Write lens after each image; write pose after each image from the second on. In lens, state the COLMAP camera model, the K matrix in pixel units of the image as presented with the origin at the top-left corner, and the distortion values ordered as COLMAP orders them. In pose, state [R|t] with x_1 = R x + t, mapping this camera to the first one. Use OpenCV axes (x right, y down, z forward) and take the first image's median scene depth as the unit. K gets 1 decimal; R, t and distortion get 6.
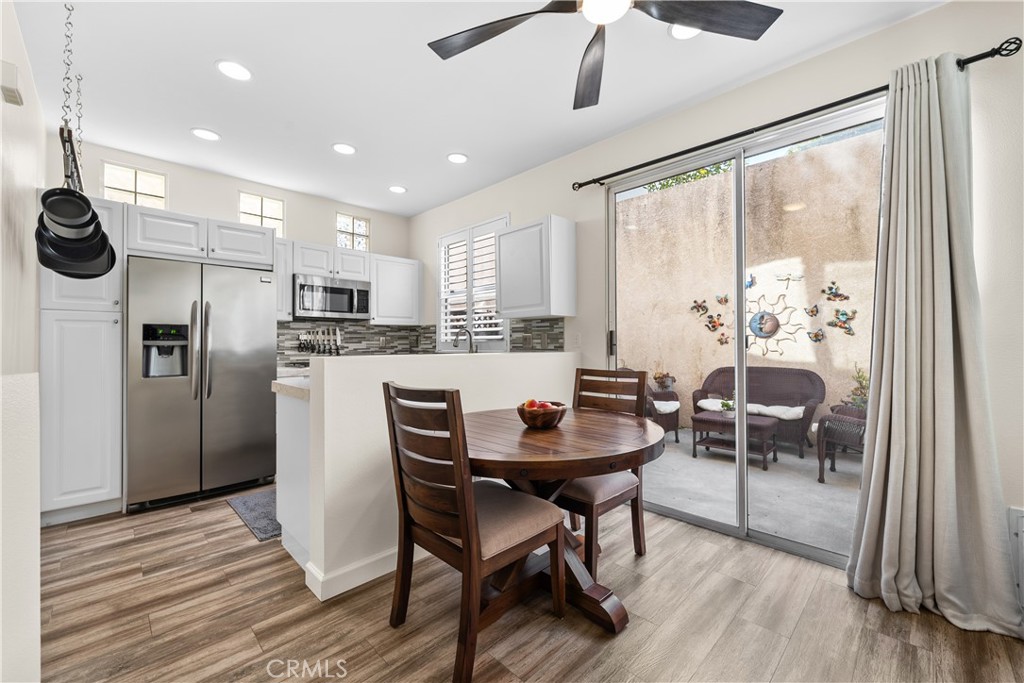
lens RADIAL K [[413.4, 0, 512.2], [0, 413.4, 340.8], [0, 0, 1]] dist [-0.001308, 0.000413]
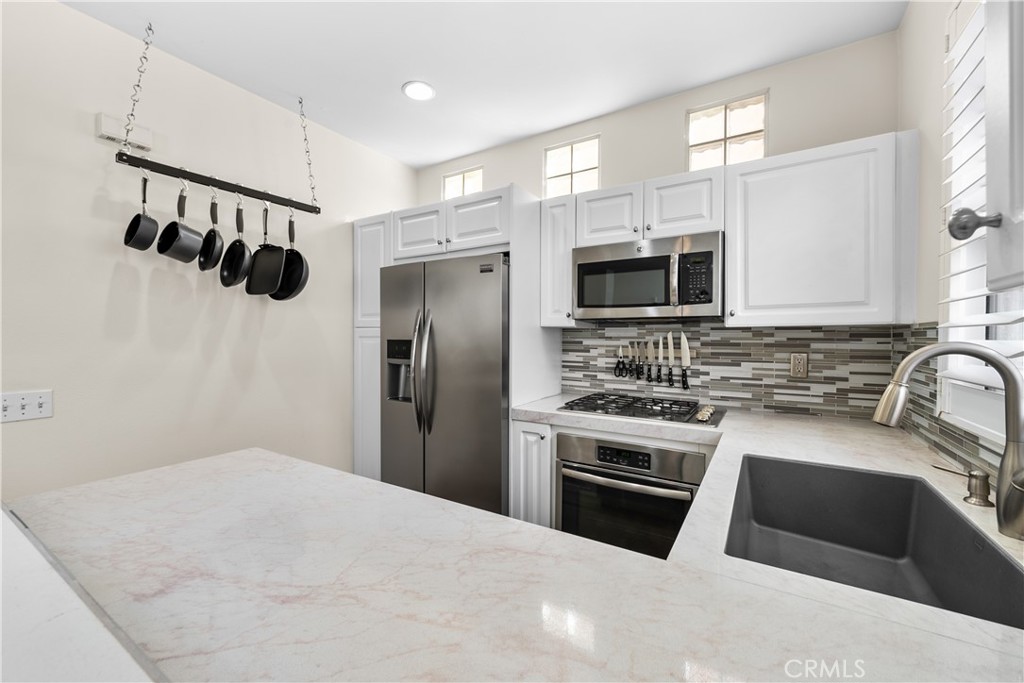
lens RADIAL K [[413.4, 0, 508.4], [0, 413.4, 339.7], [0, 0, 1]] dist [-0.001308, 0.000413]
pose [[0.229284, 0.010056, -0.973308, 0.033666], [0.002562, 0.999937, 0.010935, -0.032017], [0.973356, -0.005001, 0.229244, 0.676293]]
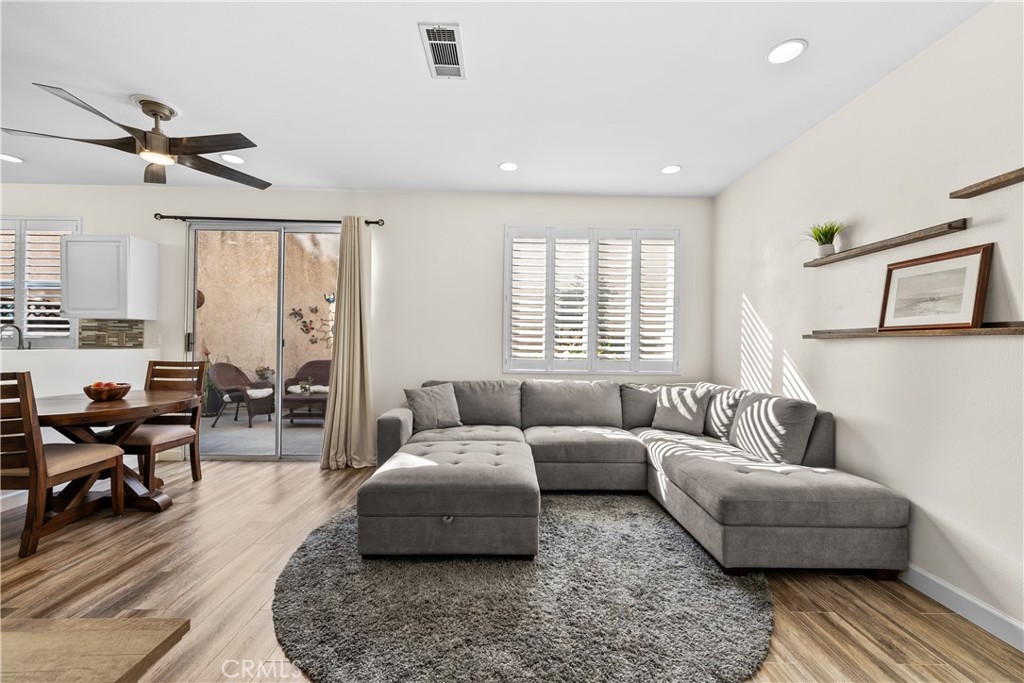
lens RADIAL K [[413.4, 0, 511.6], [0, 413.4, 341.0], [0, 0, 1]] dist [-0.001308, 0.000413]
pose [[0.697612, 0.016384, 0.716288, 0.008648], [-0.020841, 0.999780, -0.002571, -0.011472], [-0.716172, -0.013135, 0.697800, -0.469061]]
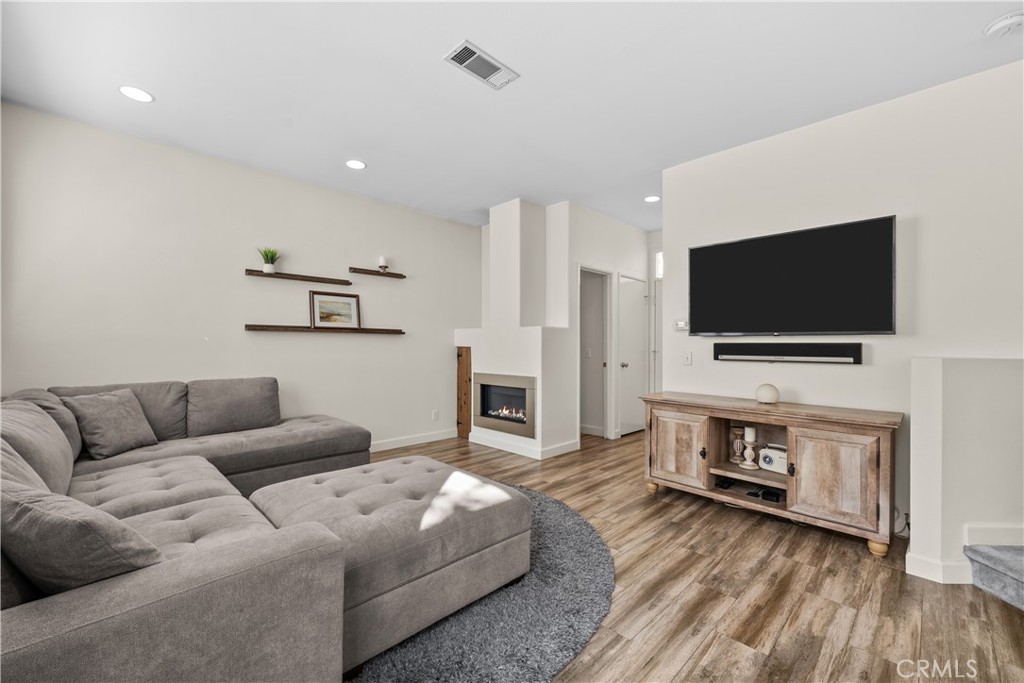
lens RADIAL K [[413.4, 0, 510.5], [0, 413.4, 345.5], [0, 0, 1]] dist [-0.001308, 0.000413]
pose [[-0.999938, -0.007918, 0.007808, 0.259155], [-0.007954, 0.999958, -0.004657, 0.002696], [-0.007771, -0.004718, -0.999959, 0.454100]]
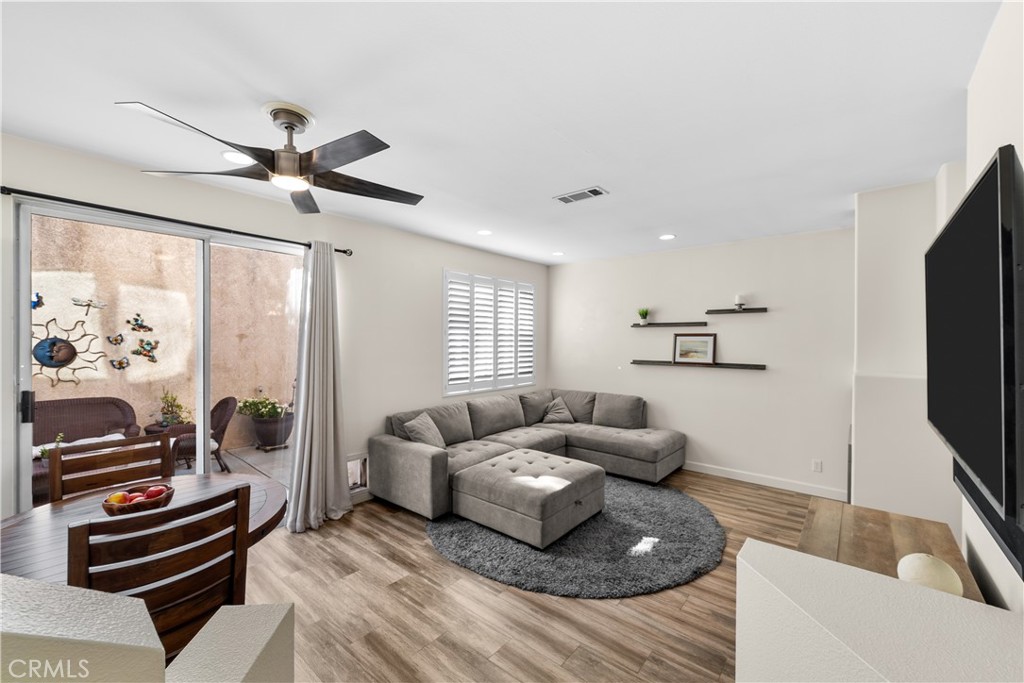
lens RADIAL K [[413.4, 0, 511.2], [0, 413.4, 342.2], [0, 0, 1]] dist [-0.001308, 0.000413]
pose [[-0.084116, -0.006208, 0.996437, -0.424495], [-0.013831, 0.999892, 0.005062, -0.093263], [-0.996360, -0.013356, -0.084193, 0.113976]]
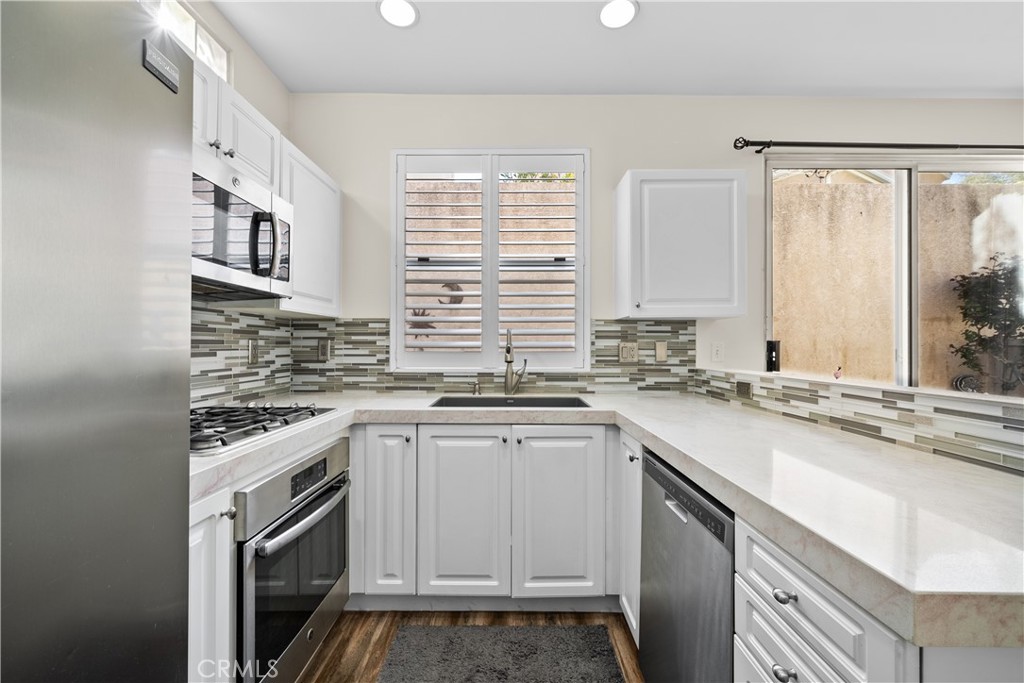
lens RADIAL K [[413.4, 0, 505.6], [0, 413.4, 345.9], [0, 0, 1]] dist [-0.001308, 0.000413]
pose [[0.707693, 0.004612, 0.706505, -0.476787], [-0.009806, 0.999946, 0.003295, -0.008297], [-0.706452, -0.009260, 0.707701, 0.560366]]
